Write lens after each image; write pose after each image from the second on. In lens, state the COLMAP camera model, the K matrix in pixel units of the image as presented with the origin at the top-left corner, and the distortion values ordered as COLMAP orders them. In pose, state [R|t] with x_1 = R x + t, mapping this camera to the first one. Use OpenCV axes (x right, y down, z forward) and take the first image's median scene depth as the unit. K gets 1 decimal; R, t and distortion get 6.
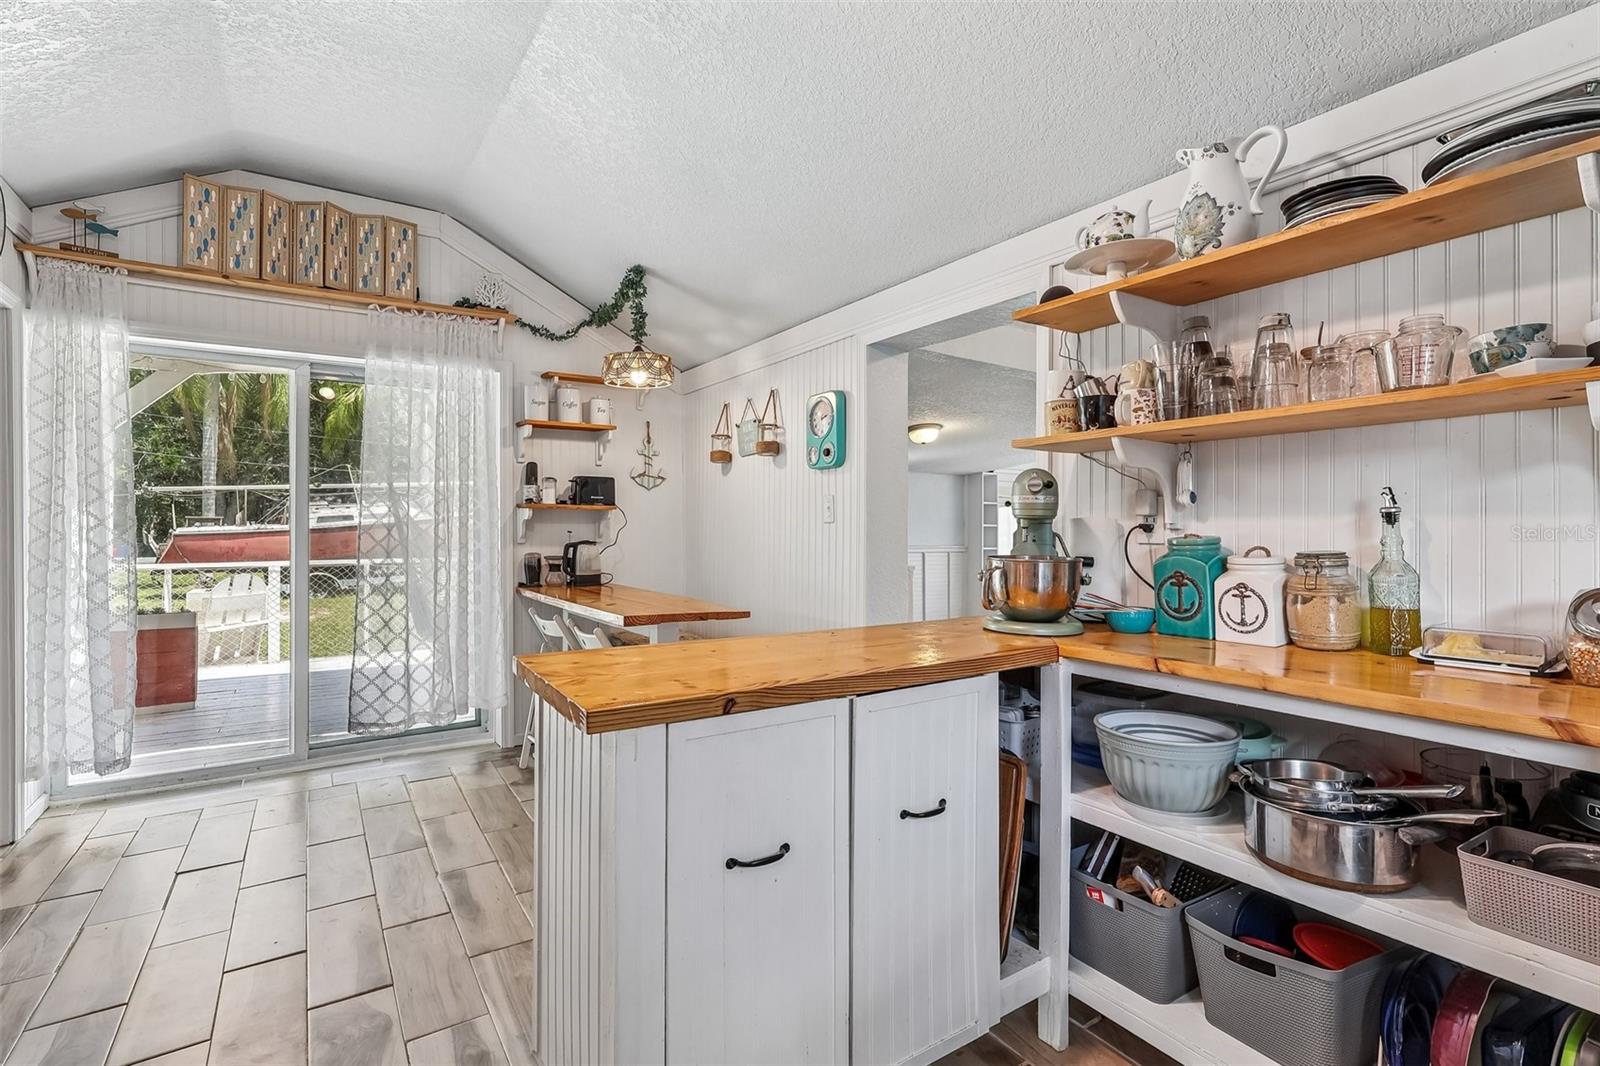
lens RADIAL K [[759.1, 0, 784.1], [0, 759.1, 523.4], [0, 0, 1]] dist [-0.002337, 0.002314]
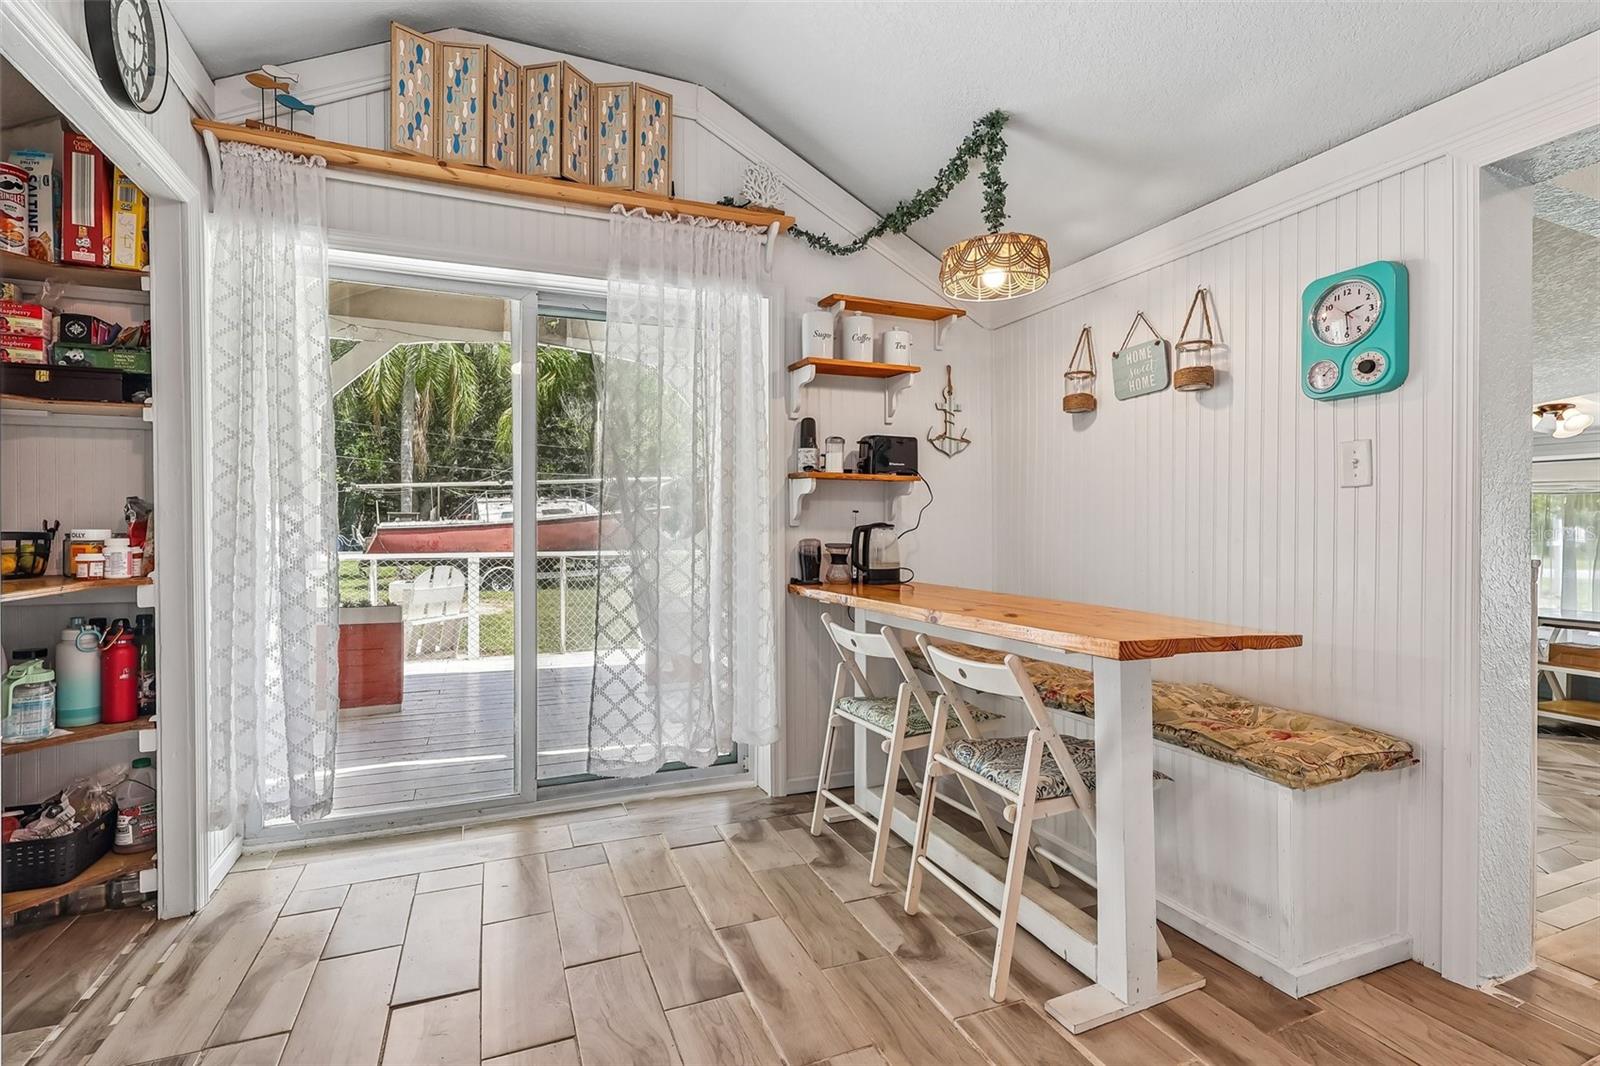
lens RADIAL K [[759.1, 0, 806.3], [0, 759.1, 532.1], [0, 0, 1]] dist [-0.002337, 0.002314]
pose [[0.986836, 0.004509, -0.161659, -0.236783], [-0.002499, 0.999917, 0.012638, 0.024913], [0.161702, -0.012067, 0.986766, 0.288038]]
